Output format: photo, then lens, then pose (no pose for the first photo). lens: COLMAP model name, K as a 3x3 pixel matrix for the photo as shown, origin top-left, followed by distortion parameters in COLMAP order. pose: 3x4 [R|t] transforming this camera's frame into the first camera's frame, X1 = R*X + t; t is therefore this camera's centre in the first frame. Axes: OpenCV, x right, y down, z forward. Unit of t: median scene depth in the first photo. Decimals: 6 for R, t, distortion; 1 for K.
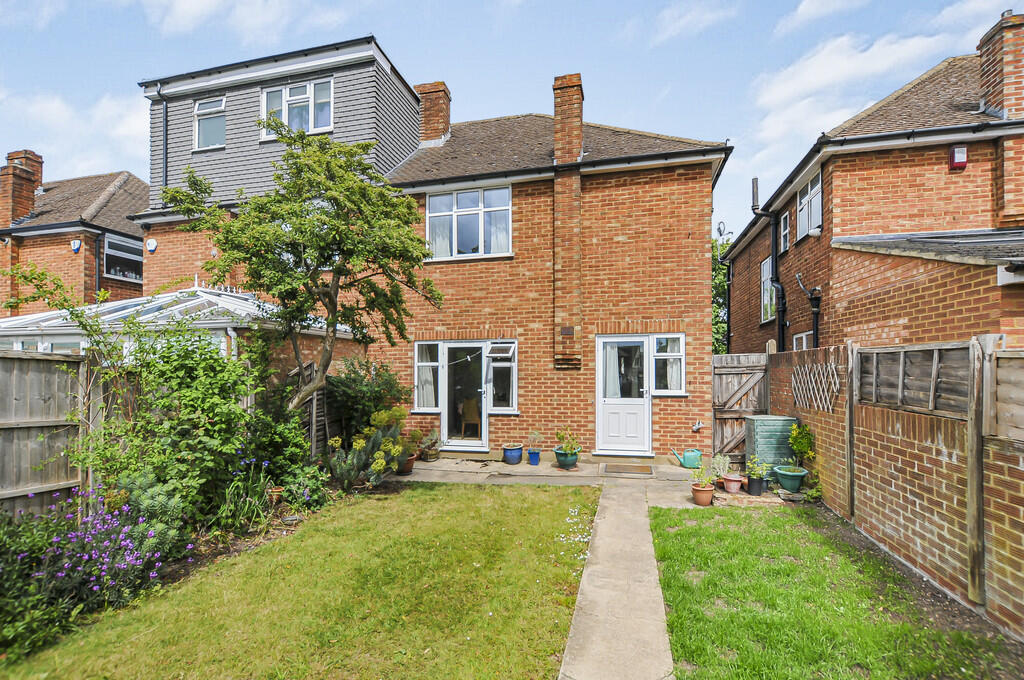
lens RADIAL K [[465.3, 0, 515.2], [0, 465.3, 372.7], [0, 0, 1]] dist [0.000165, 0.000012]
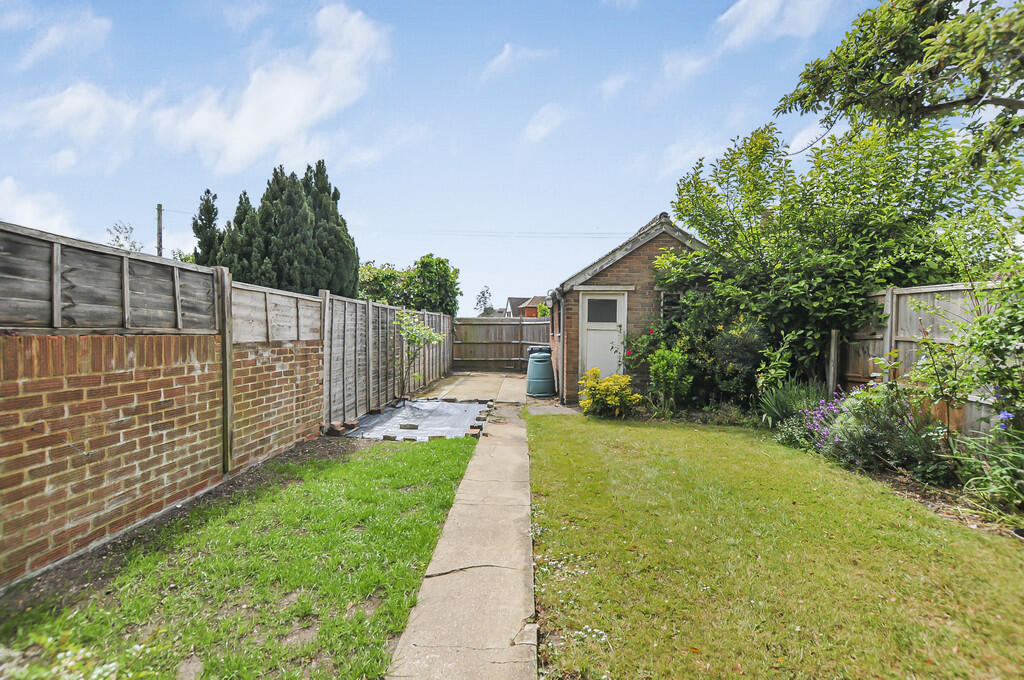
lens RADIAL K [[465.3, 0, 512.1], [0, 465.3, 339.5], [0, 0, 1]] dist [0.000165, 0.000012]
pose [[-0.974473, 0.000463, -0.224506, 0.441322], [-0.003396, 0.999853, 0.016805, 0.085243], [0.224481, 0.017139, -0.974328, 2.148343]]
